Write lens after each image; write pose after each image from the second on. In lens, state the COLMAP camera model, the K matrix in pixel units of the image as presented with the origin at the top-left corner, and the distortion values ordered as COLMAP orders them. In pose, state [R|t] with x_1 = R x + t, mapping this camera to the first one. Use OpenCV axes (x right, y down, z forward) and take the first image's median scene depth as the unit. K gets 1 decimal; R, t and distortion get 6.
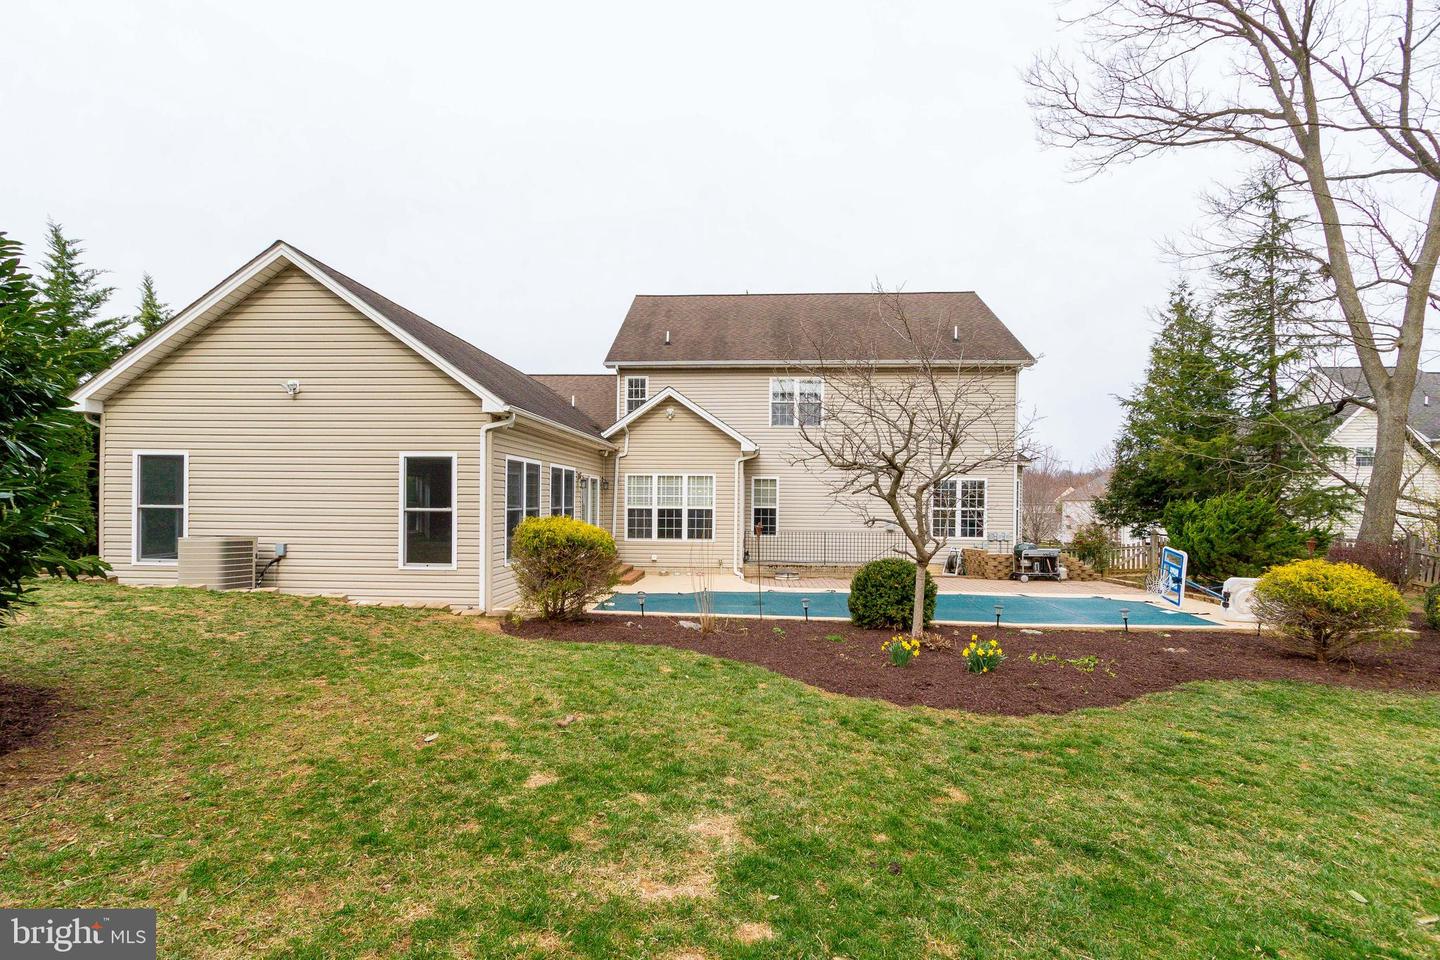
lens RADIAL K [[673.9, 0, 723.0], [0, 673.9, 508.3], [0, 0, 1]] dist [0.000724, 0.000163]
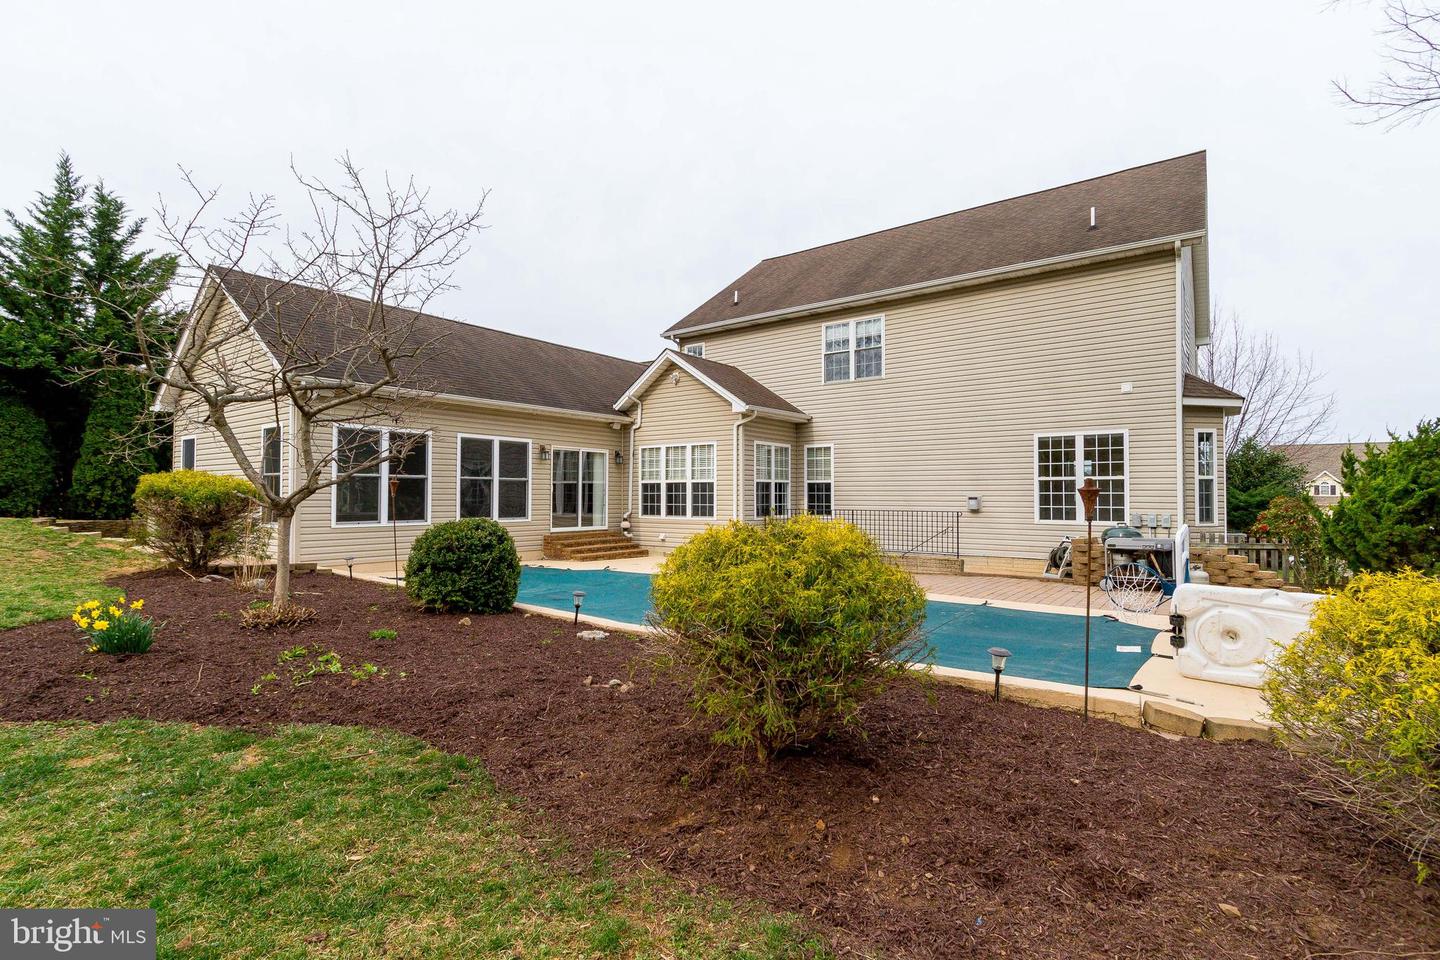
lens RADIAL K [[673.9, 0, 723.0], [0, 673.9, 508.3], [0, 0, 1]] dist [0.000724, 0.000163]
pose [[0.838266, 0.002301, -0.545256, 0.468836], [0.000608, 0.999987, 0.005155, 0.030252], [0.545261, -0.004653, 0.838254, 0.270141]]
